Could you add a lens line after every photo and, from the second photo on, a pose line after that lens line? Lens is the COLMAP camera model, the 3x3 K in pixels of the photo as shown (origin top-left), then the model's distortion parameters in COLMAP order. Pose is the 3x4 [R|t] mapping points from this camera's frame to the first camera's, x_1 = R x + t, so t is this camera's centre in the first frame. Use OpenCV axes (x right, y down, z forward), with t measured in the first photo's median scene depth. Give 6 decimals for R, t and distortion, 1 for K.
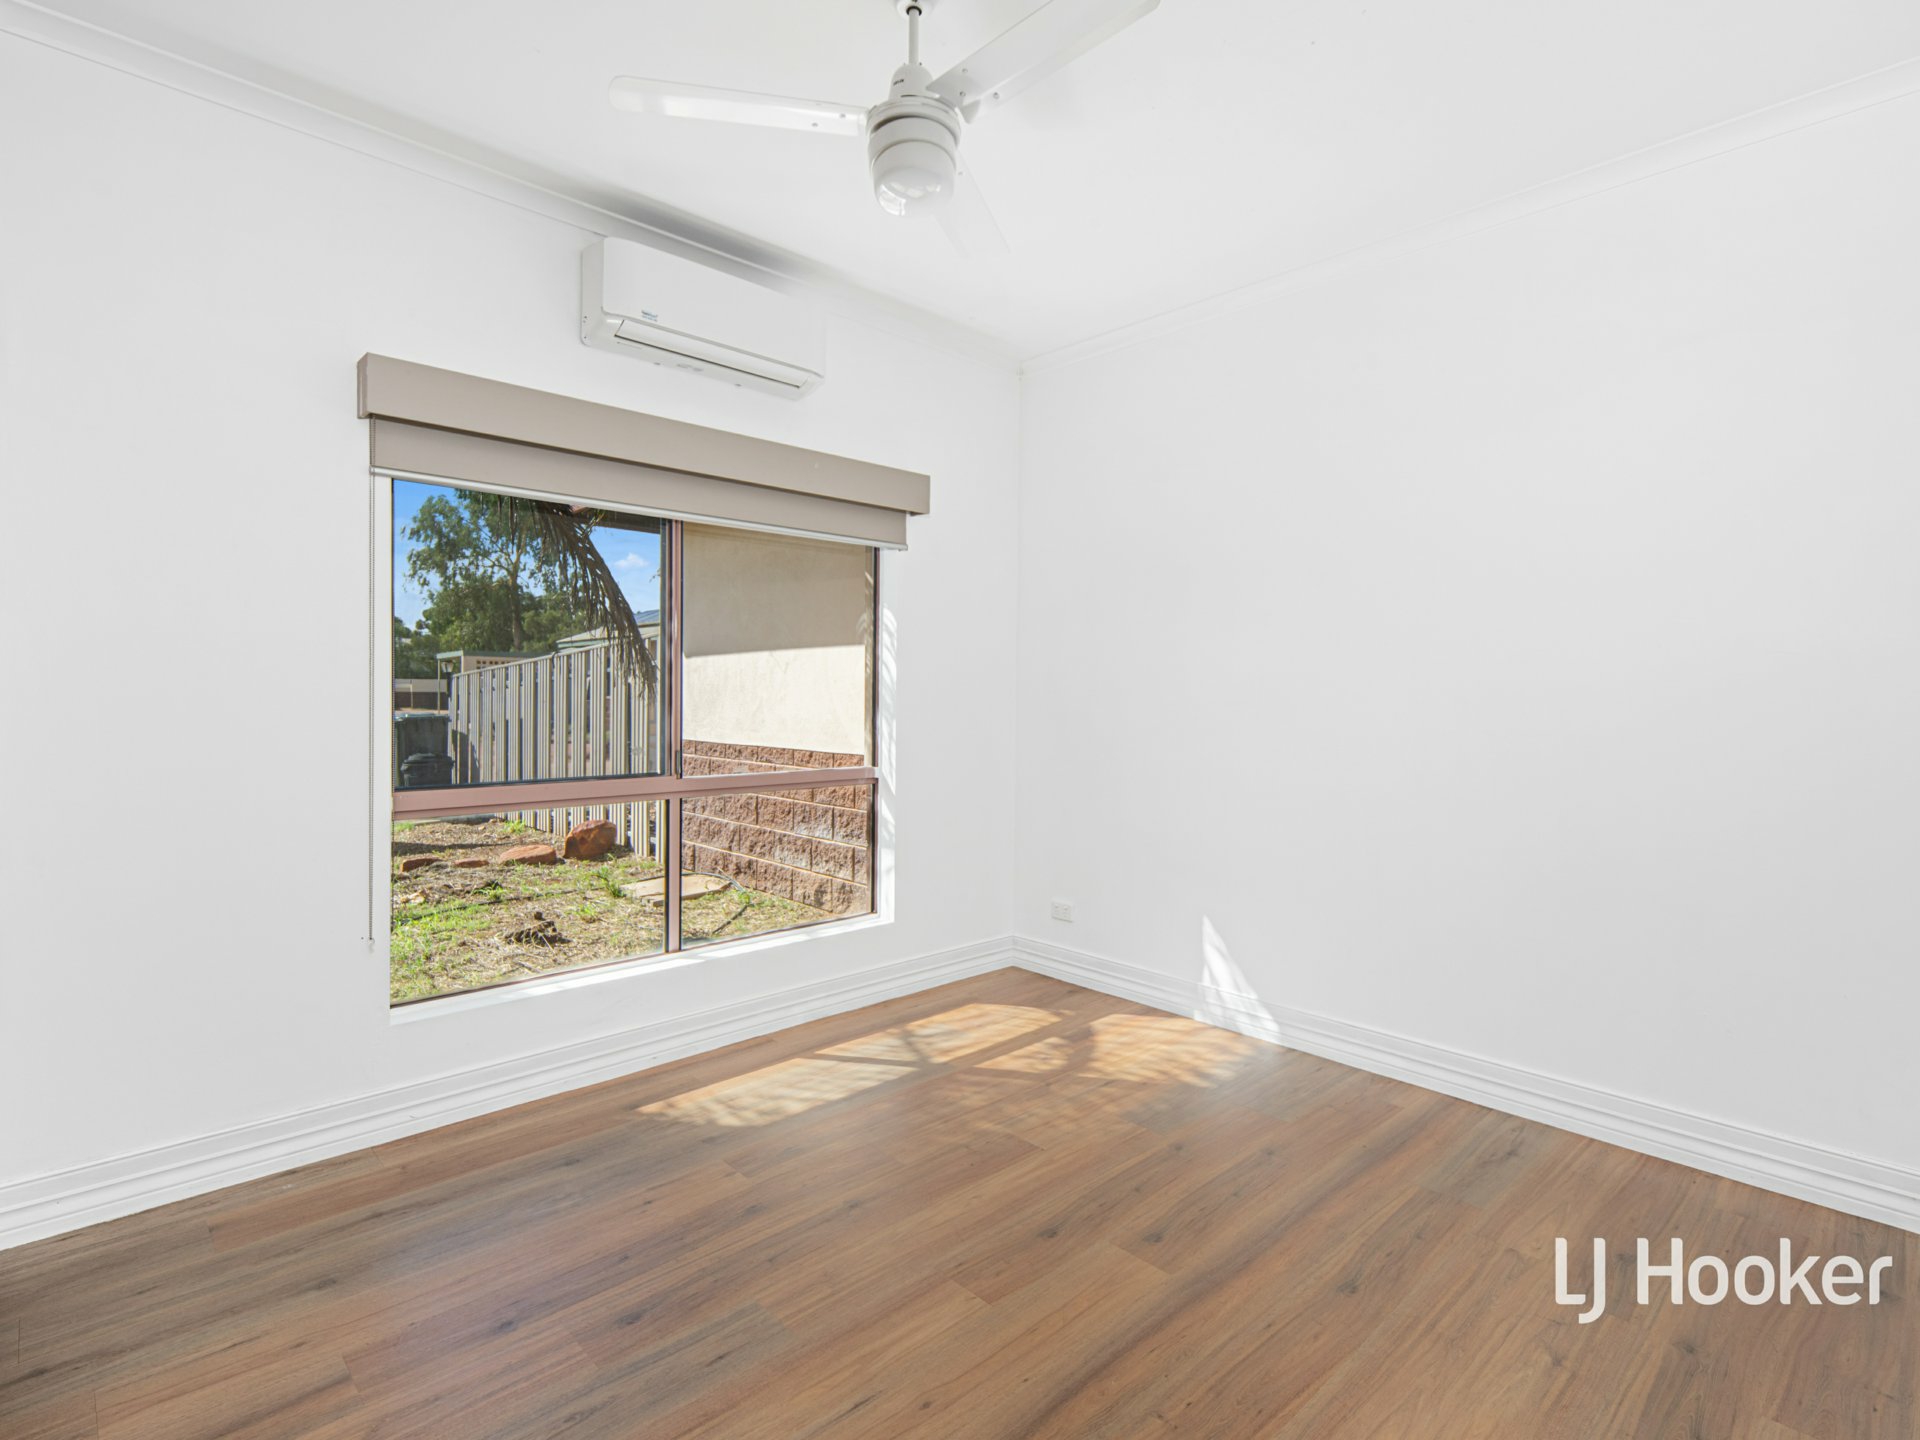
lens RADIAL K [[970.4, 0, 967.2], [0, 970.4, 715.6], [0, 0, 1]] dist [0.004331, 0.000736]
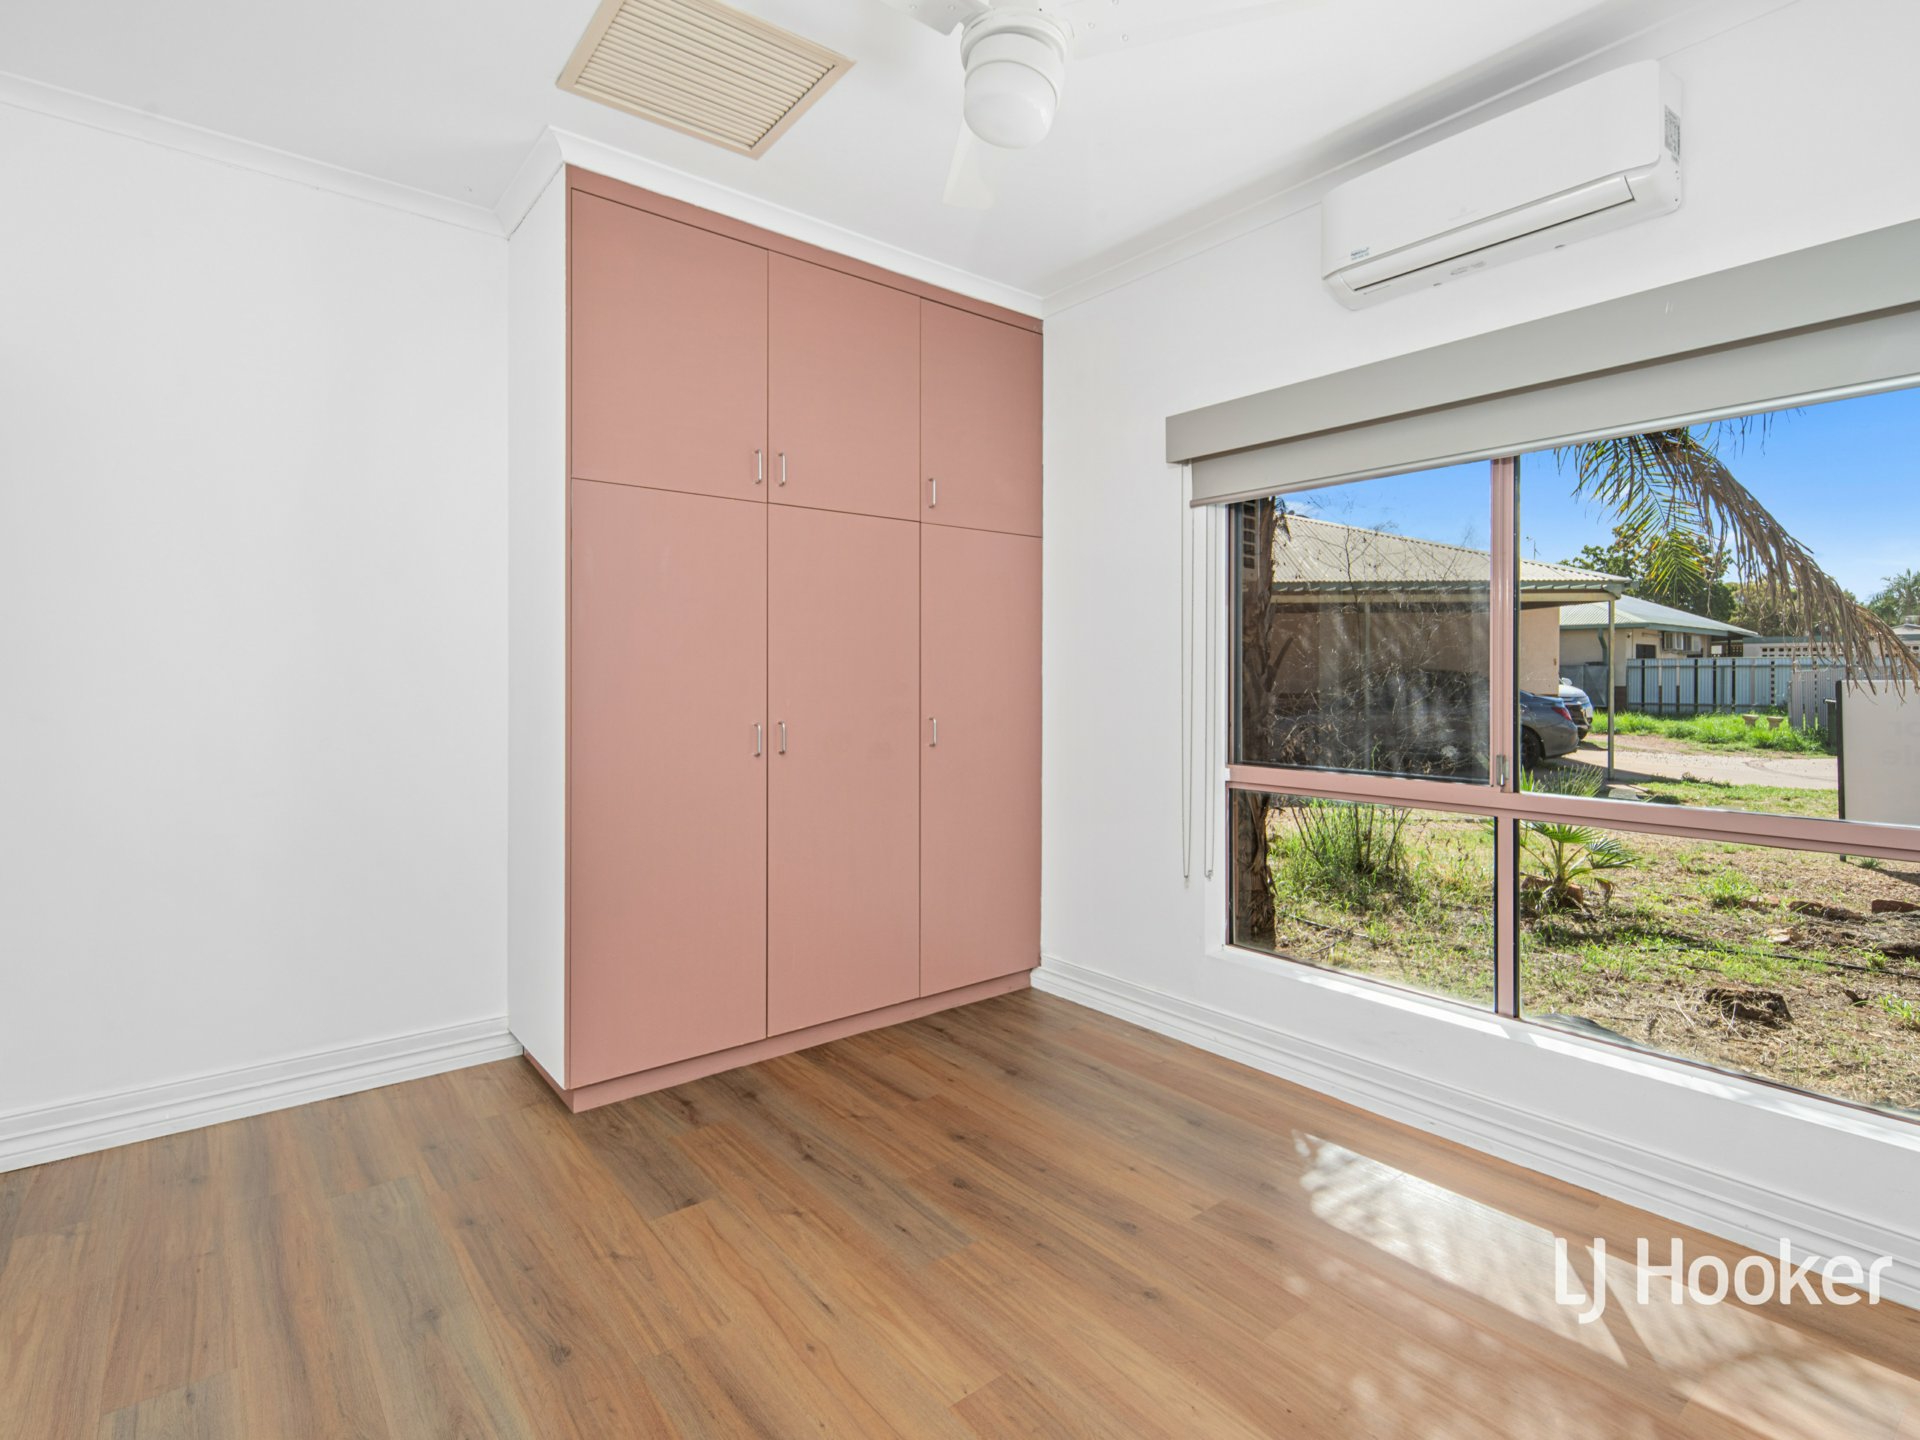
lens RADIAL K [[970.4, 0, 950.6], [0, 970.4, 676.4], [0, 0, 1]] dist [0.004331, 0.000736]
pose [[-0.110200, -0.007144, -0.993884, 0.679970], [-0.021734, 0.999752, -0.004777, -0.015990], [0.993672, 0.021075, -0.110328, 0.848345]]
